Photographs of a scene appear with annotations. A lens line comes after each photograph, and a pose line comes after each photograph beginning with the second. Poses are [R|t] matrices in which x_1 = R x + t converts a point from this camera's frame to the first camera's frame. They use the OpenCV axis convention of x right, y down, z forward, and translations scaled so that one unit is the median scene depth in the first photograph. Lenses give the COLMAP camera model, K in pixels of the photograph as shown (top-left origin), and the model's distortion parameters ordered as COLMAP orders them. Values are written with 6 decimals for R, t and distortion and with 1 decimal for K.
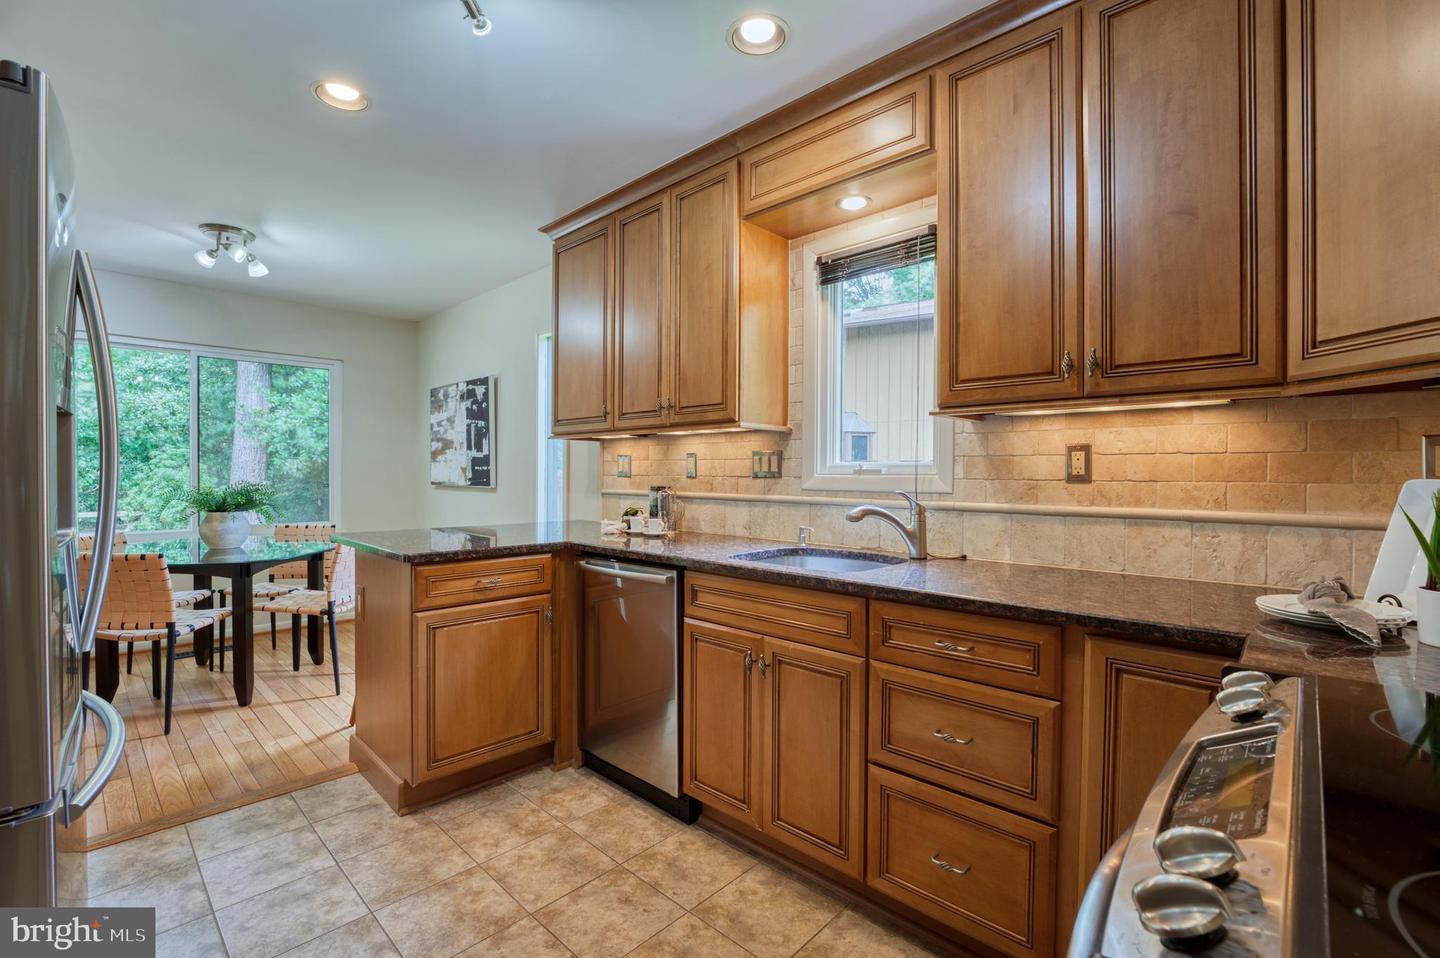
lens RADIAL K [[633.7, 0, 720.0], [0, 633.7, 479.0], [0, 0, 1]] dist [-0.018609, -0.000540]
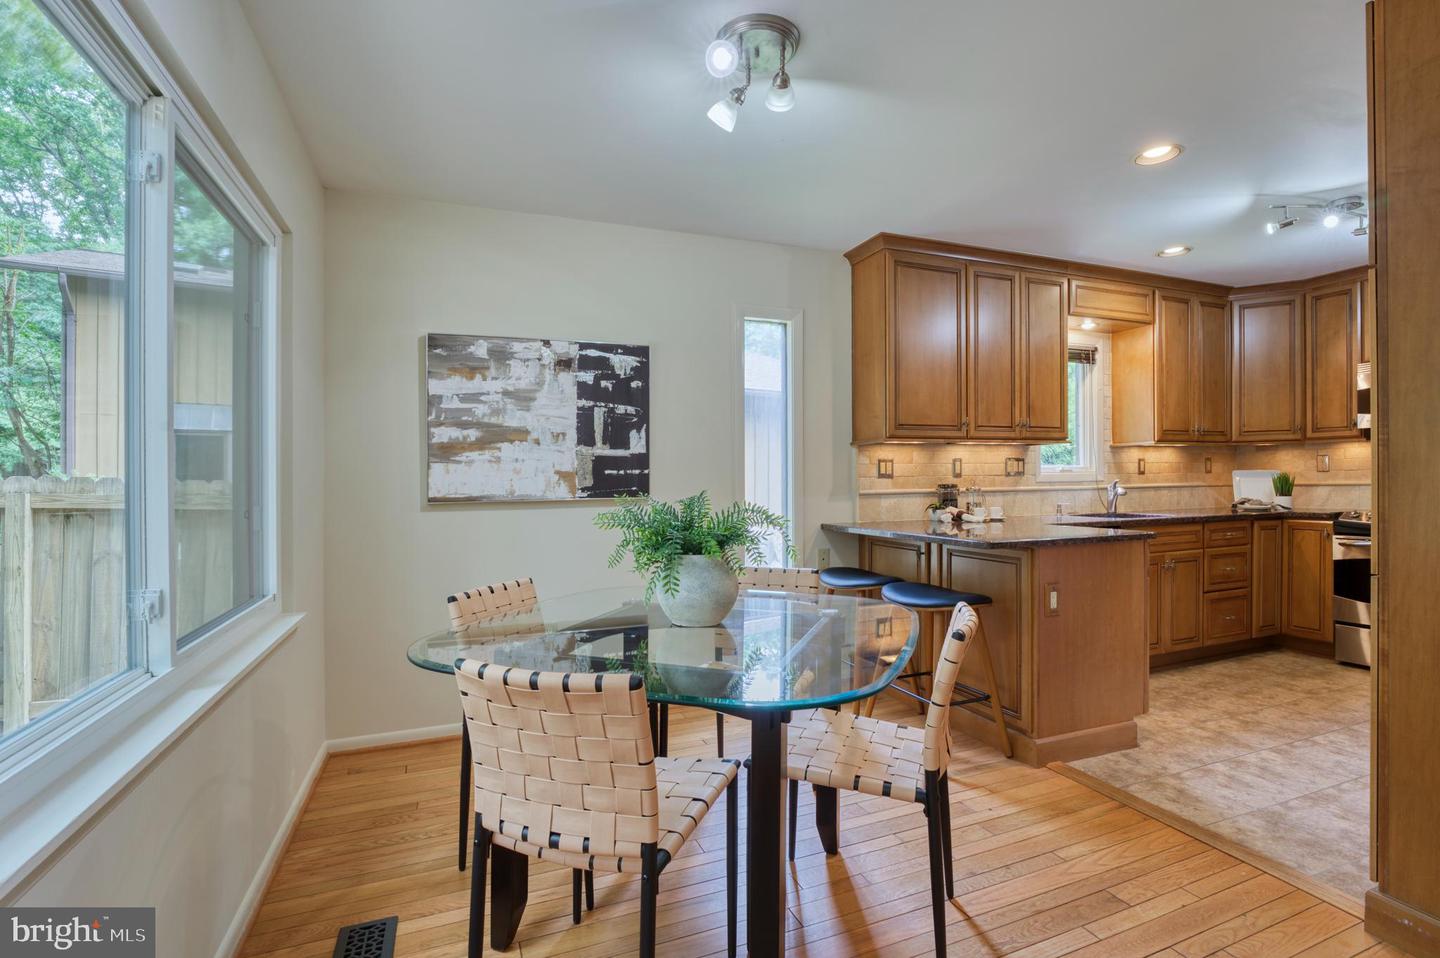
lens RADIAL K [[659.3, 0, 720.0], [0, 659.3, 479.0], [0, 0, 1]] dist [-0.017195, 0.000578]
pose [[0.419982, -0.010831, 0.907468, -1.650385], [0.024339, 0.999704, 0.000667, -0.011755], [-0.907206, 0.021807, 0.420121, 0.974878]]
